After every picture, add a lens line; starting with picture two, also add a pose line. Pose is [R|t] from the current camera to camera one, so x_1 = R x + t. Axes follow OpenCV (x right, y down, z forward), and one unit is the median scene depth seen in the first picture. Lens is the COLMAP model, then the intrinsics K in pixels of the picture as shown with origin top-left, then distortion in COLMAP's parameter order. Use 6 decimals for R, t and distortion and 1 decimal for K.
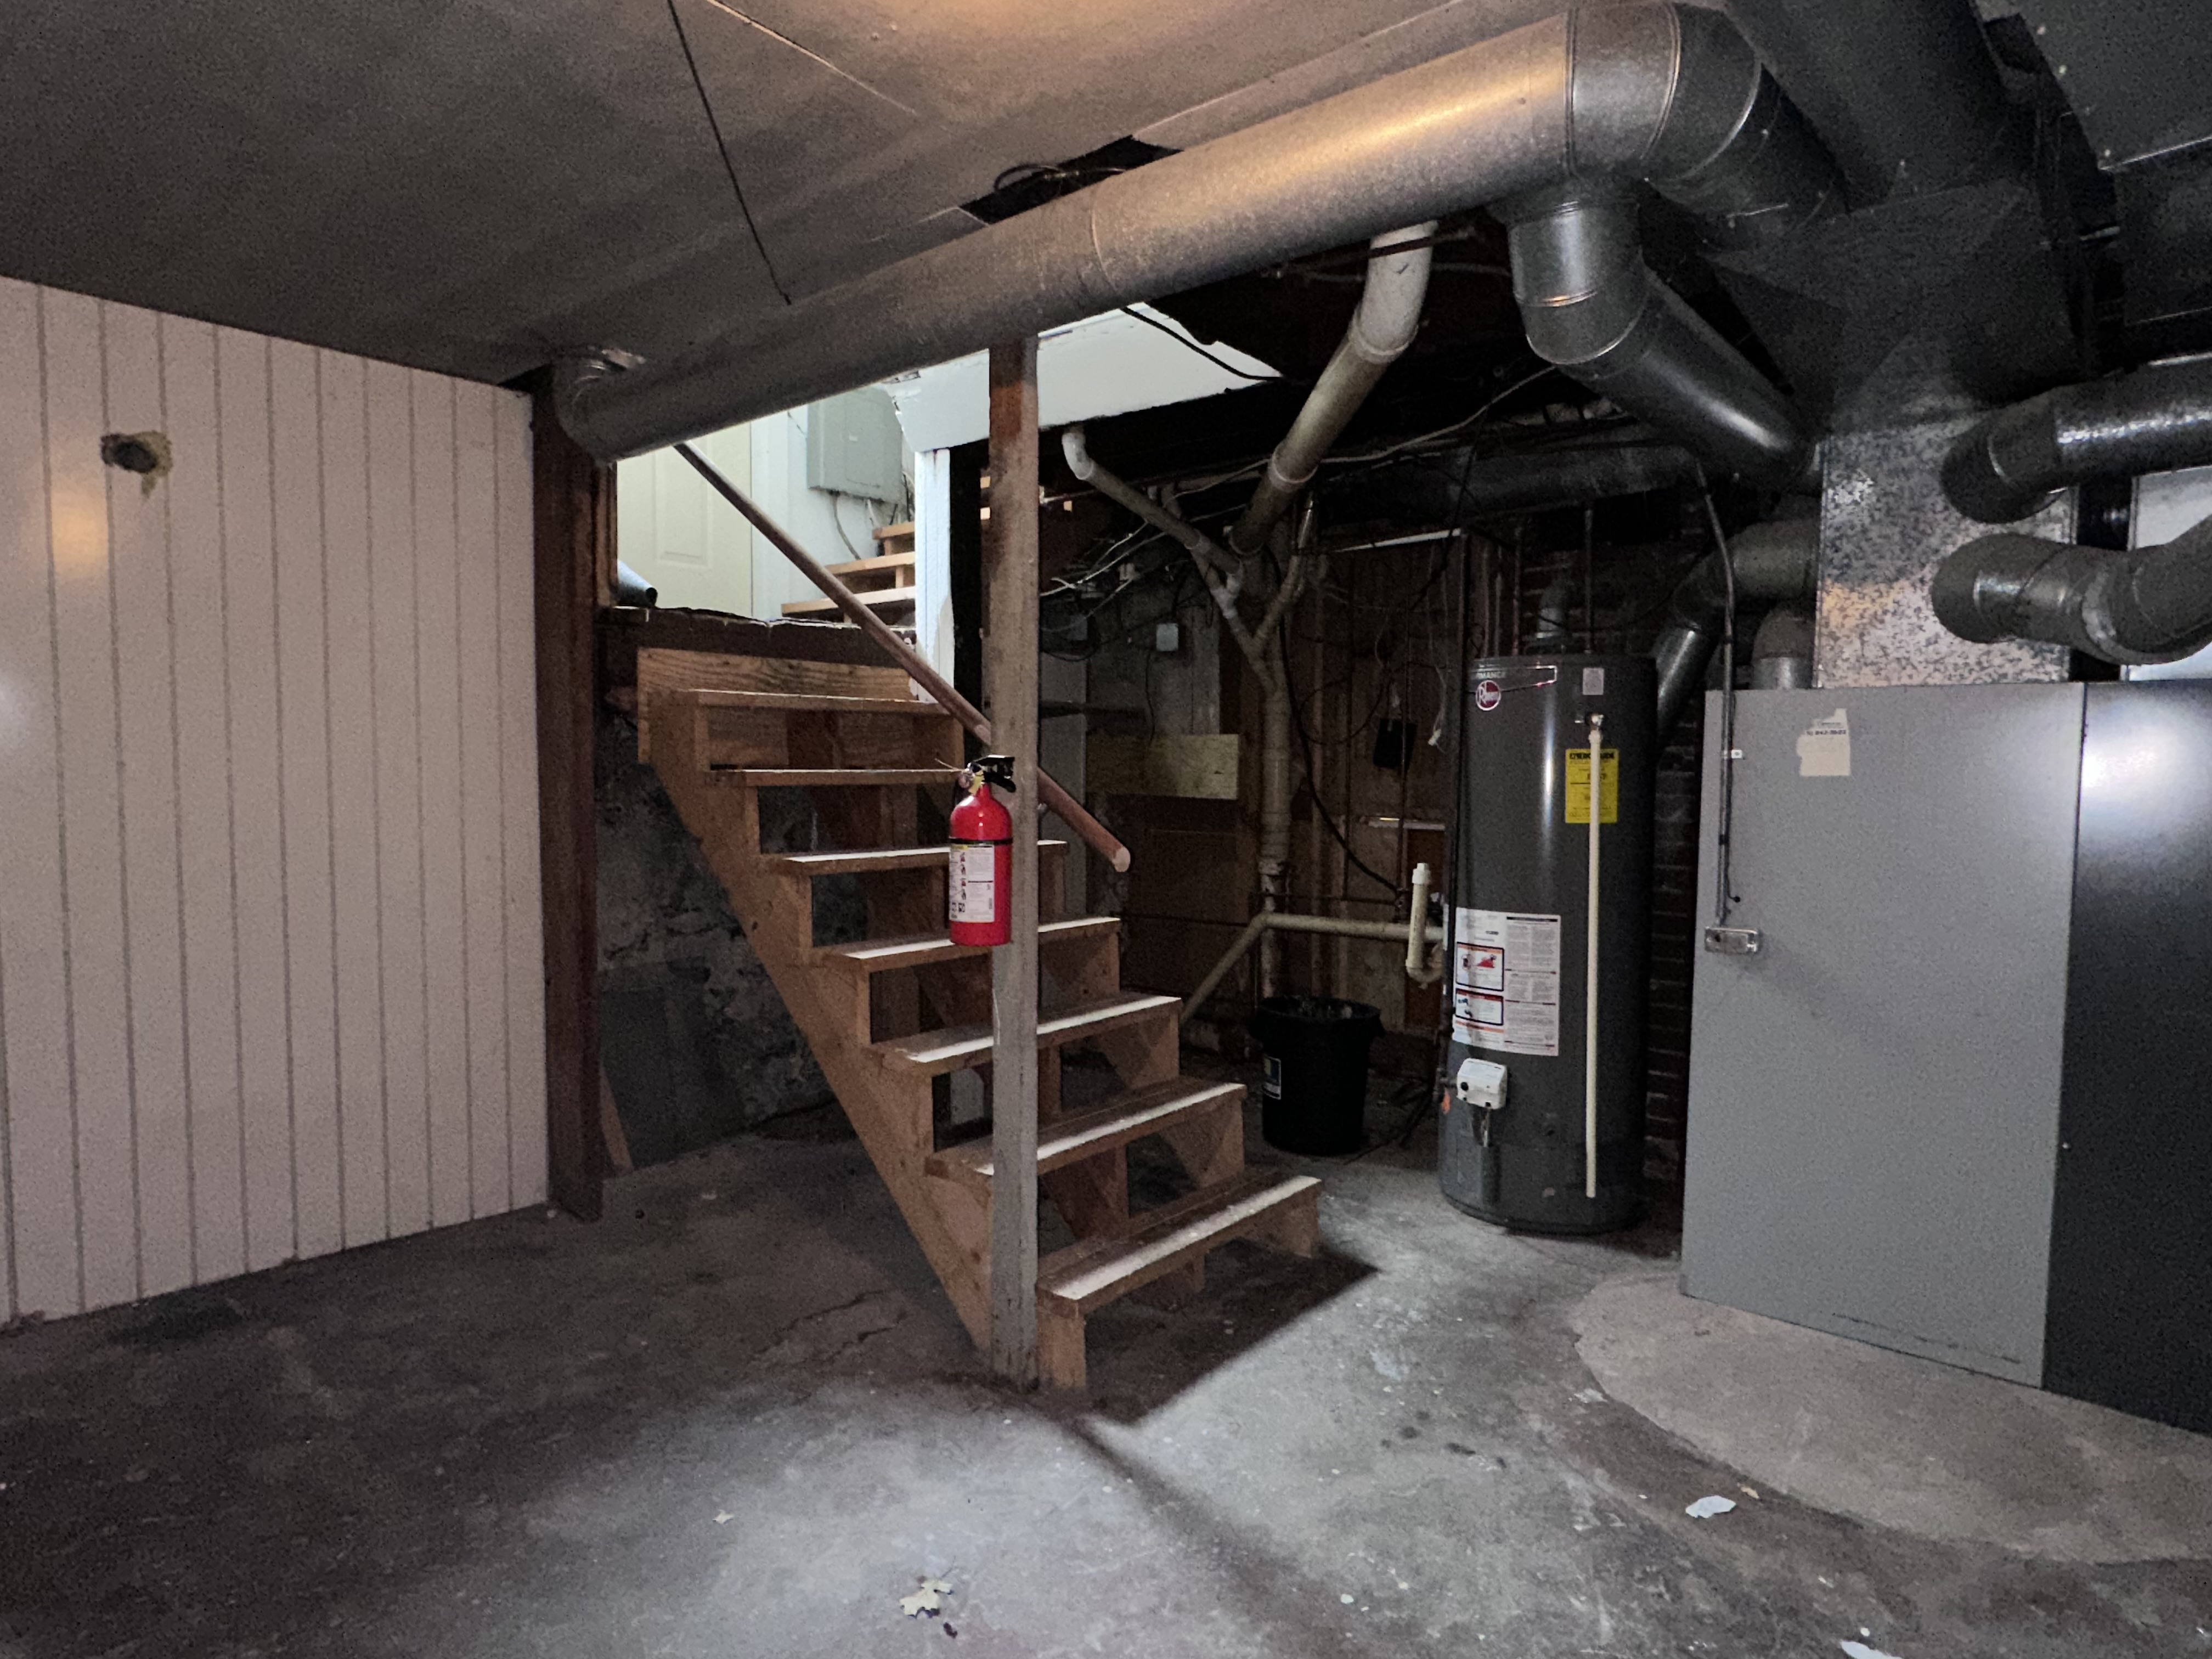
lens RADIAL K [[1226.8, 0, 1104.6], [0, 1226.8, 830.8], [0, 0, 1]] dist [-0.003535, 0.000197]
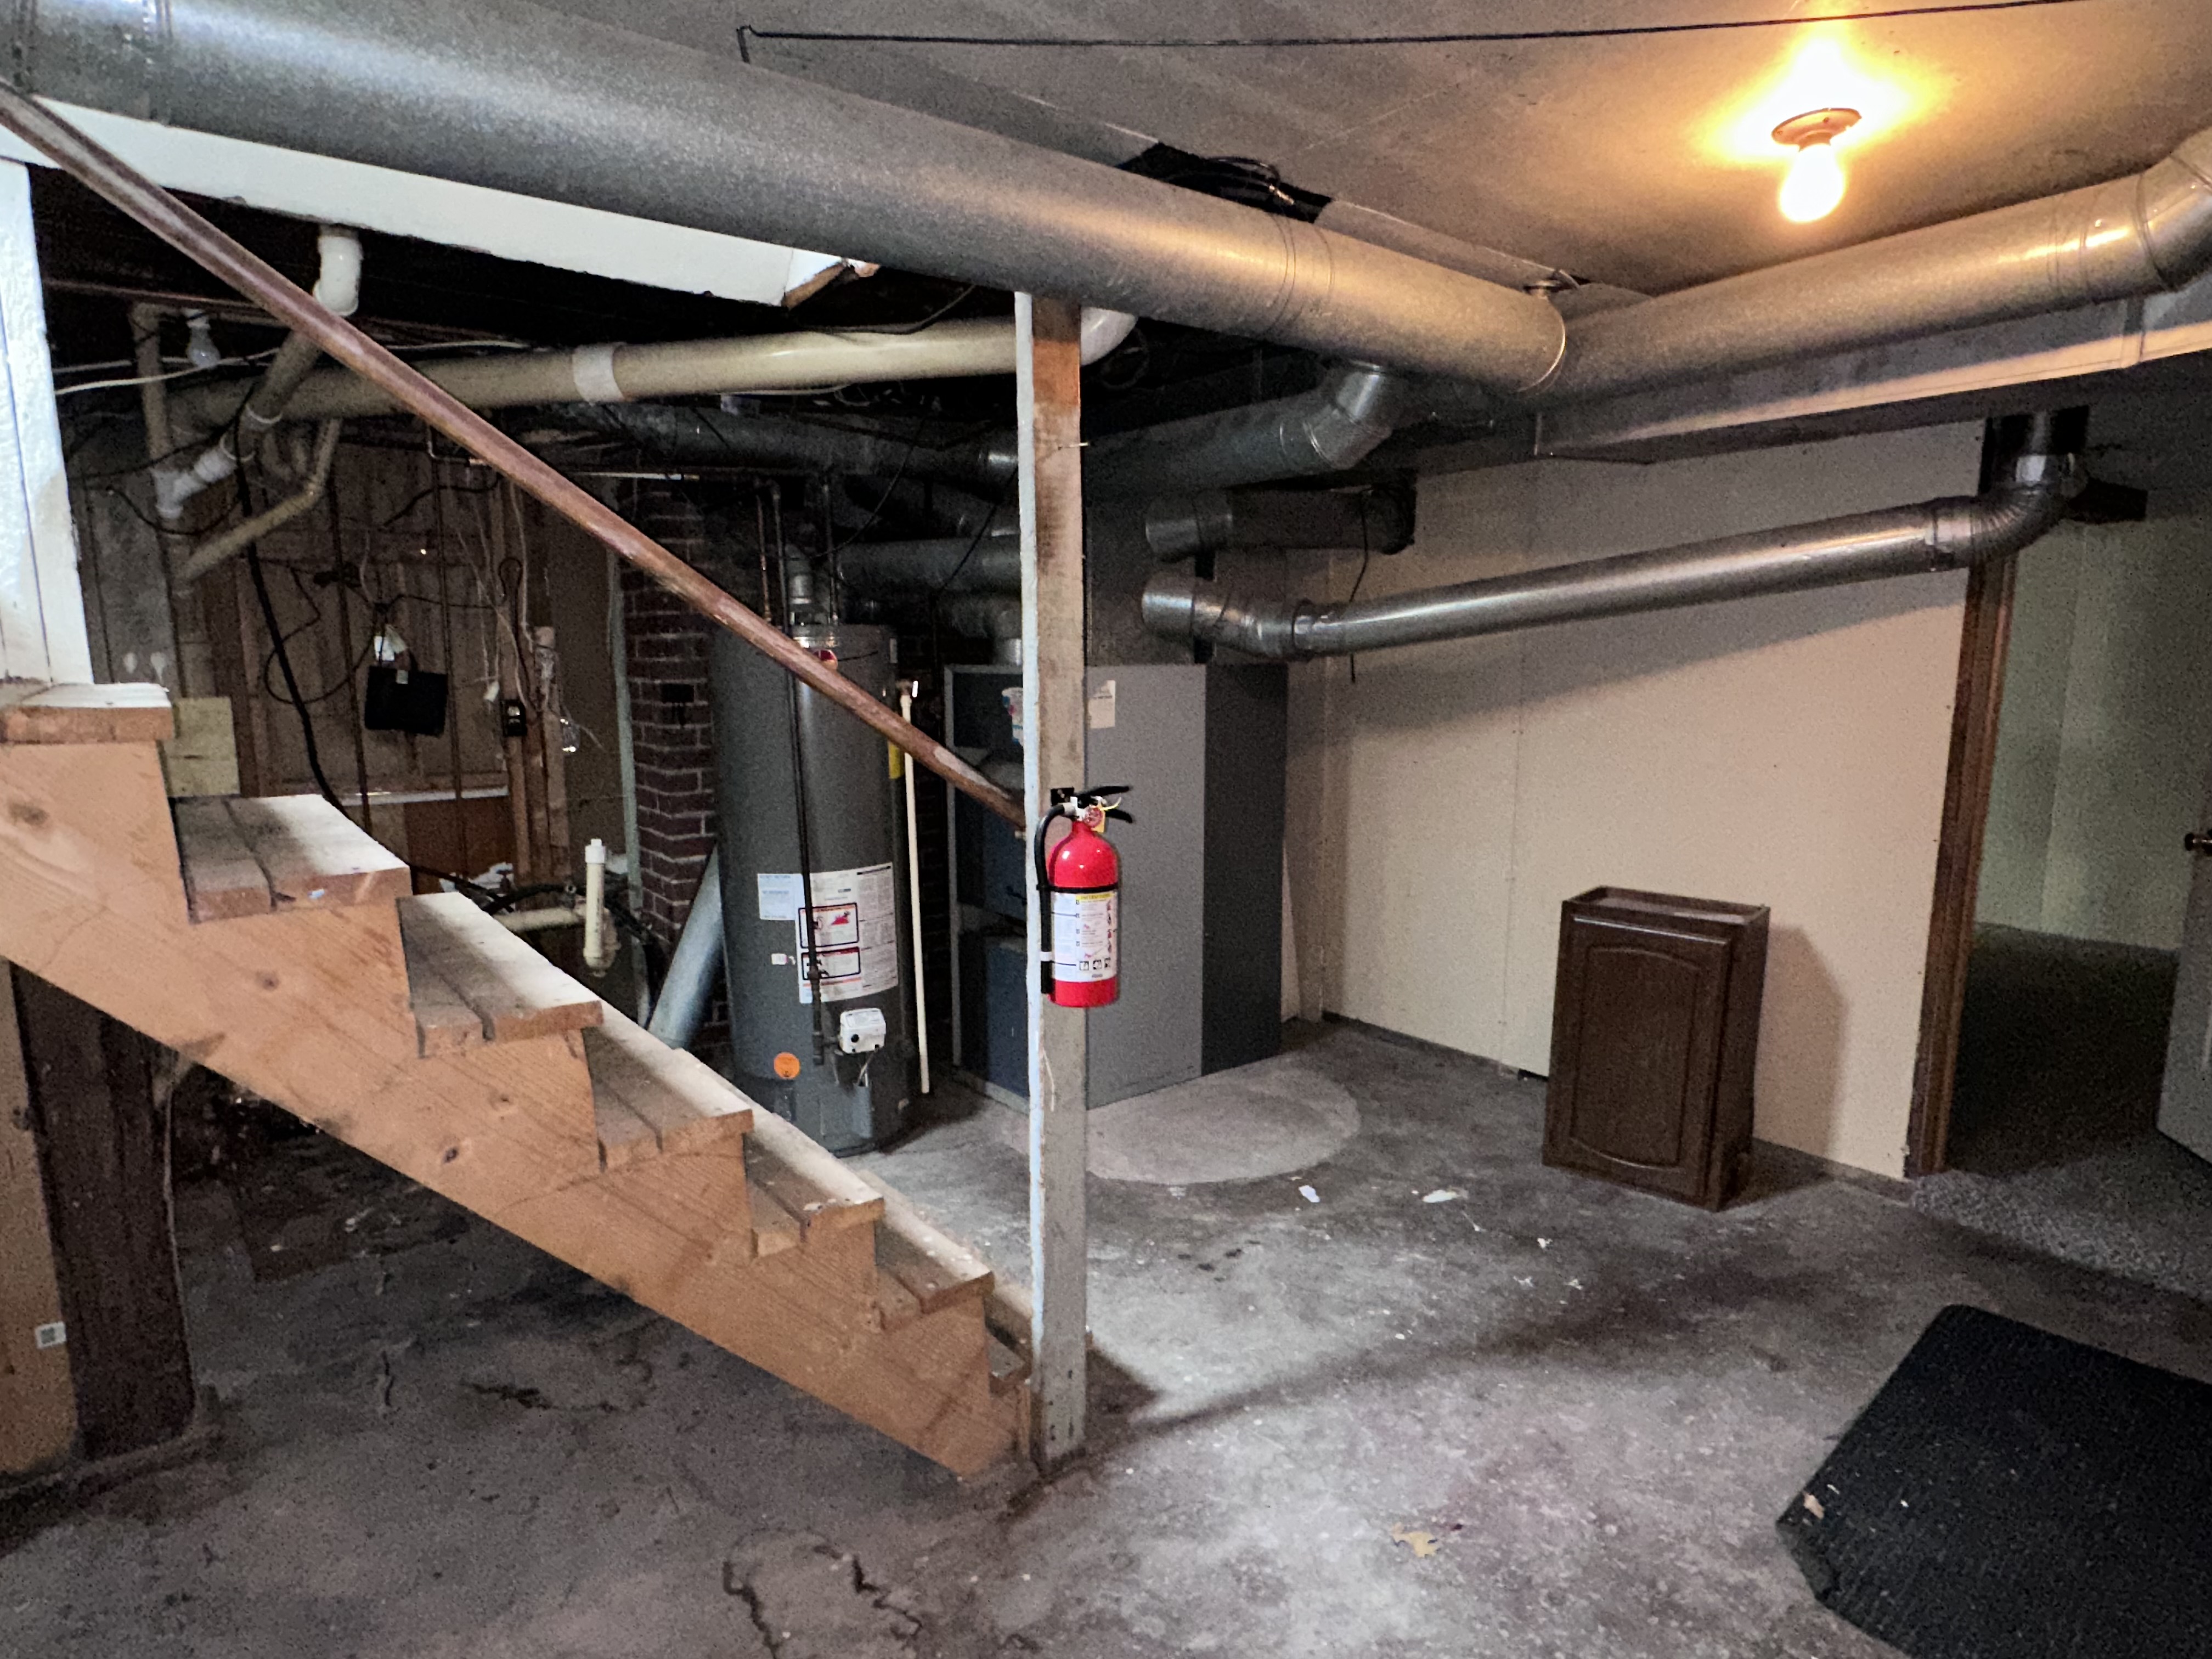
lens RADIAL K [[1226.8, 0, 1103.8], [0, 1226.8, 837.1], [0, 0, 1]] dist [-0.003535, 0.000197]
pose [[0.206445, -0.160700, 0.965172, -0.949399], [0.058984, 0.986671, 0.151664, -0.159669], [-0.976679, 0.025620, 0.213172, 0.816649]]
